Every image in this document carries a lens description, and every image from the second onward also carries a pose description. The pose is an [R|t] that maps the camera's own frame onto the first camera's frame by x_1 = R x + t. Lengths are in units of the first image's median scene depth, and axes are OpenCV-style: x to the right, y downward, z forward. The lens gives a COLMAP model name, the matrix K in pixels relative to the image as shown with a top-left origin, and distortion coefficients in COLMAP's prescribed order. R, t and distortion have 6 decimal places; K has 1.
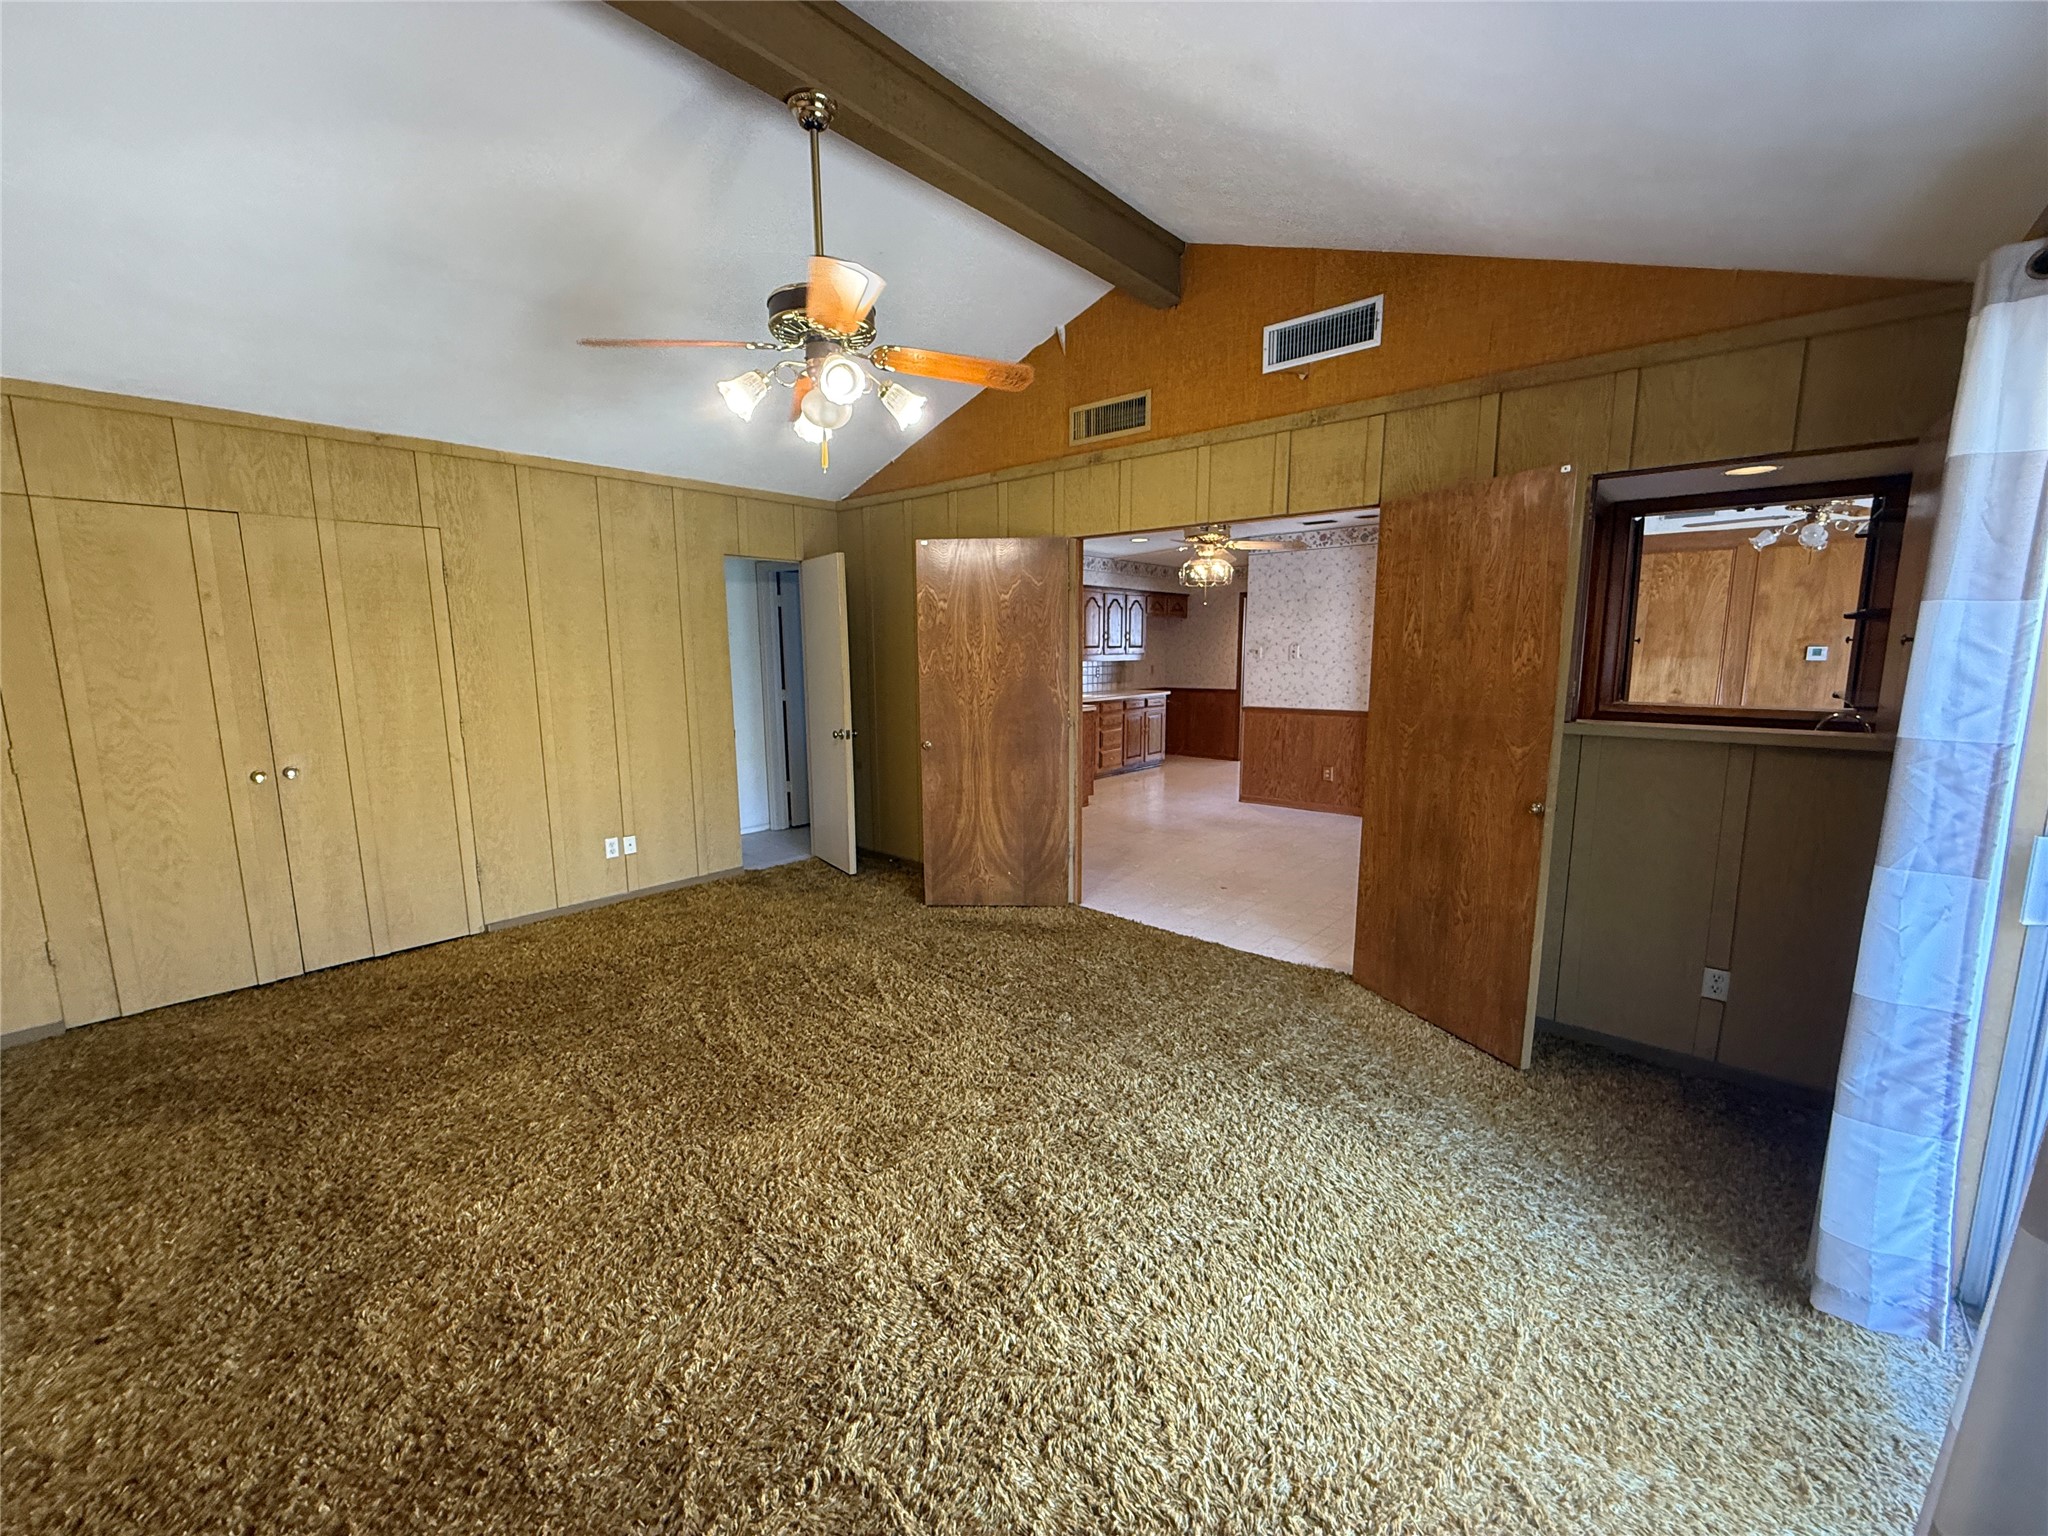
lens RADIAL K [[818.4, 0, 1021.4], [0, 818.4, 769.1], [0, 0, 1]] dist [-0.000081, -0.000316]
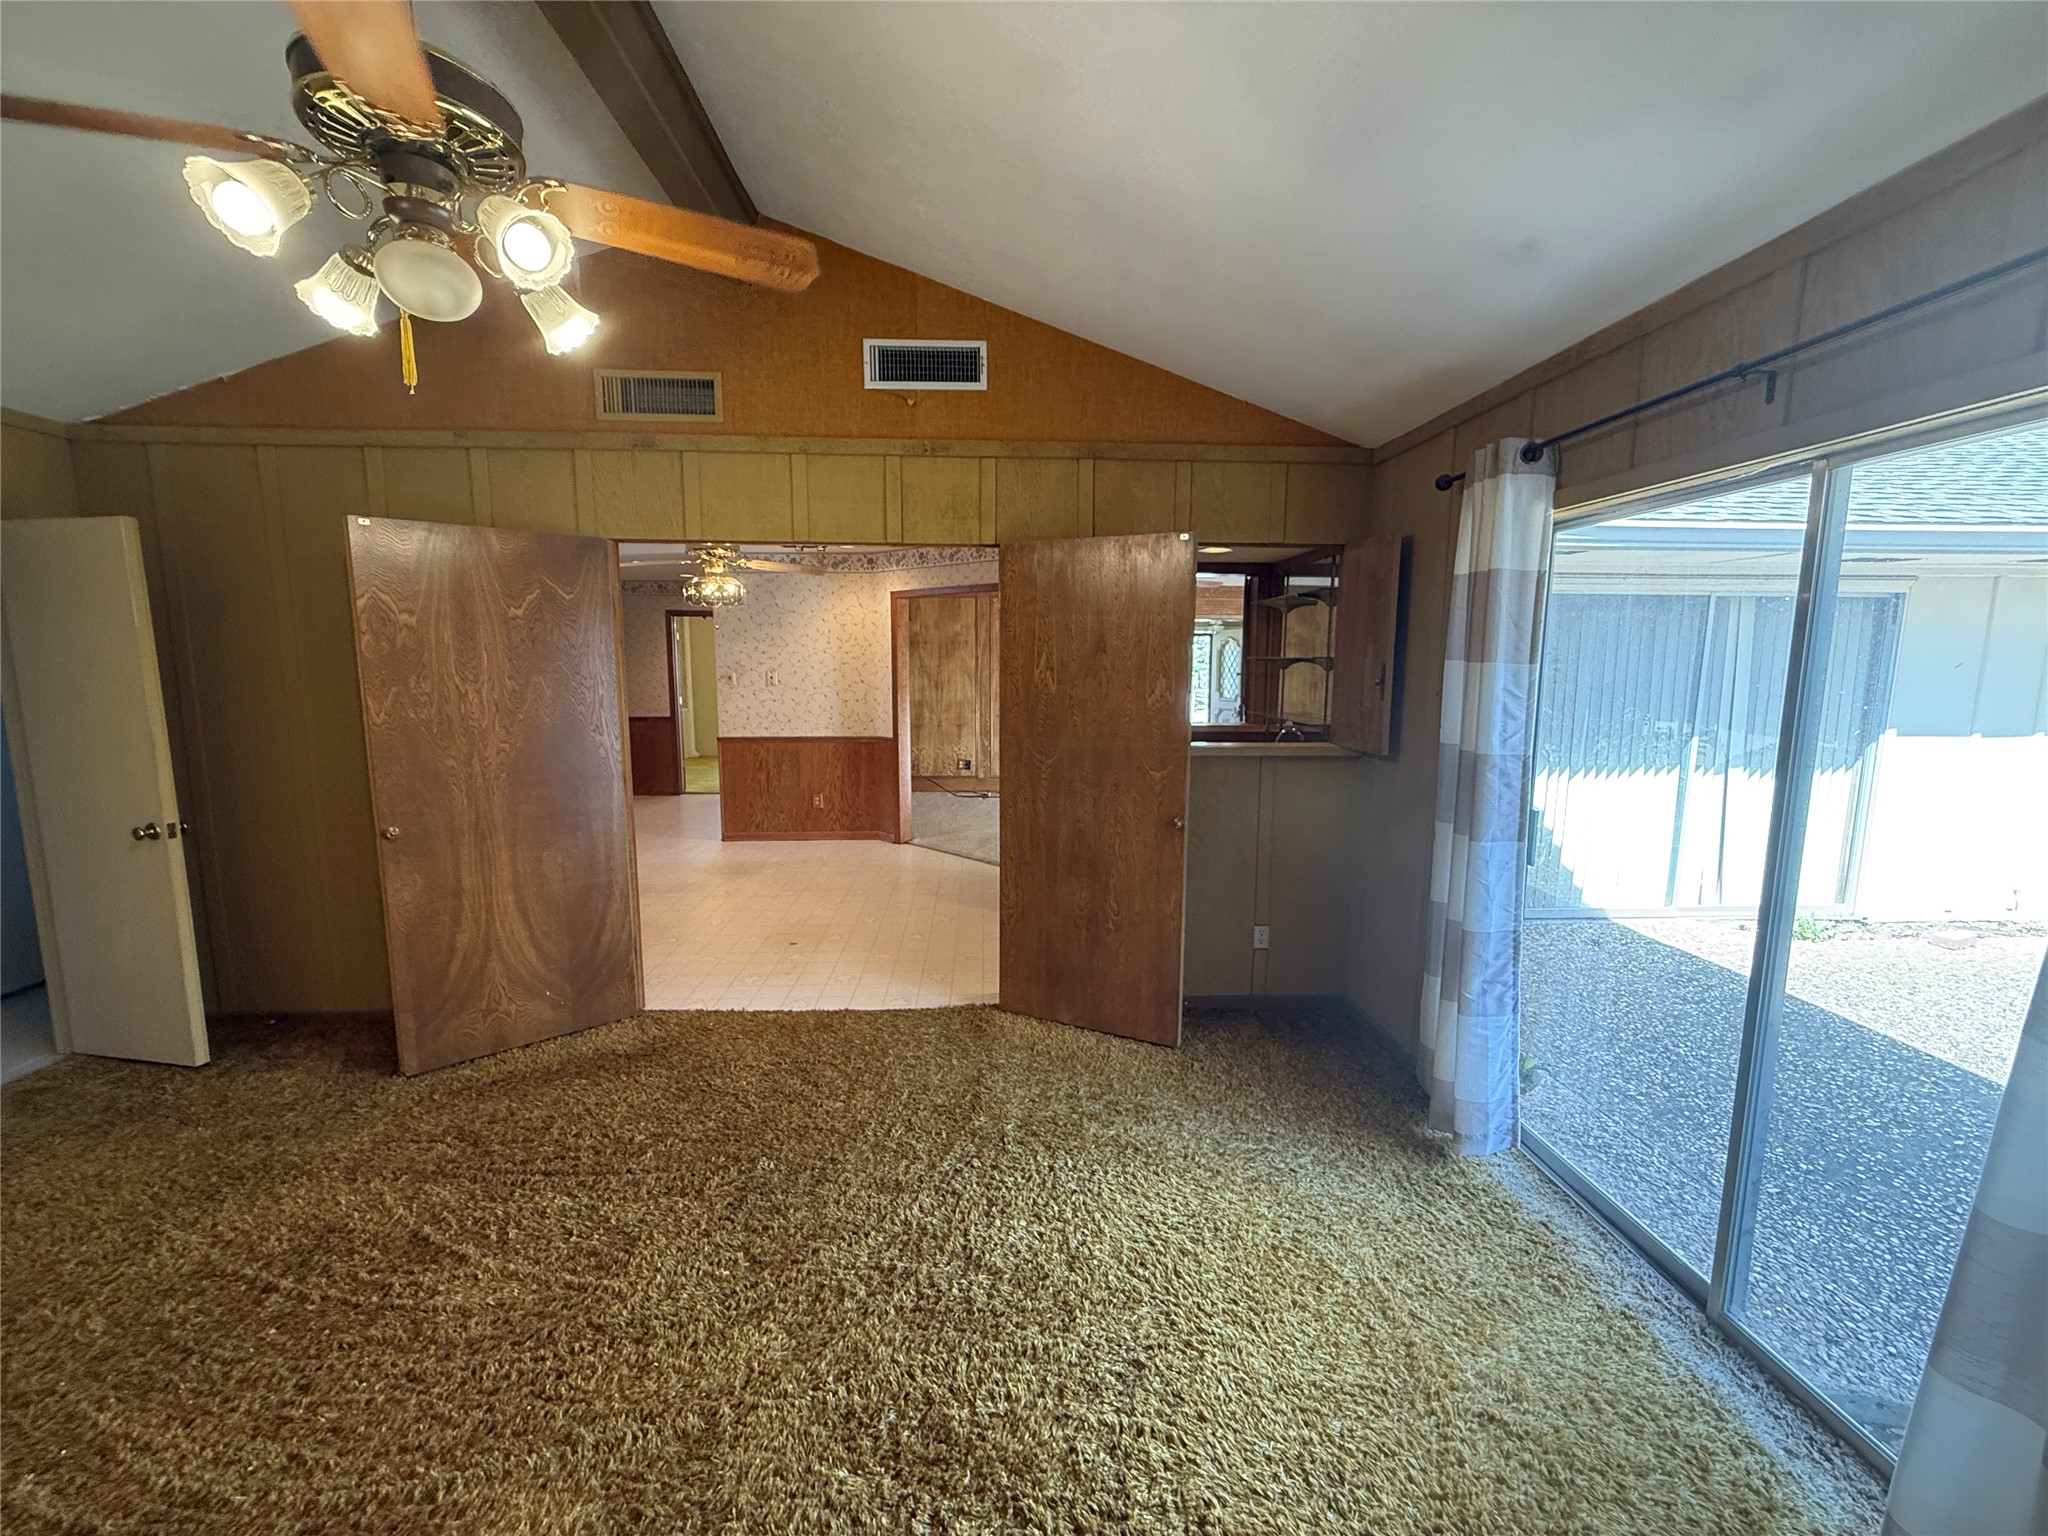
lens RADIAL K [[818.4, 0, 1024.3], [0, 818.4, 768.5], [0, 0, 1]] dist [-0.000081, -0.000316]
pose [[0.718697, -0.082269, 0.690439, -0.249355], [0.096641, 0.995157, 0.017981, -0.054360], [-0.688574, 0.053802, 0.723167, 0.228685]]
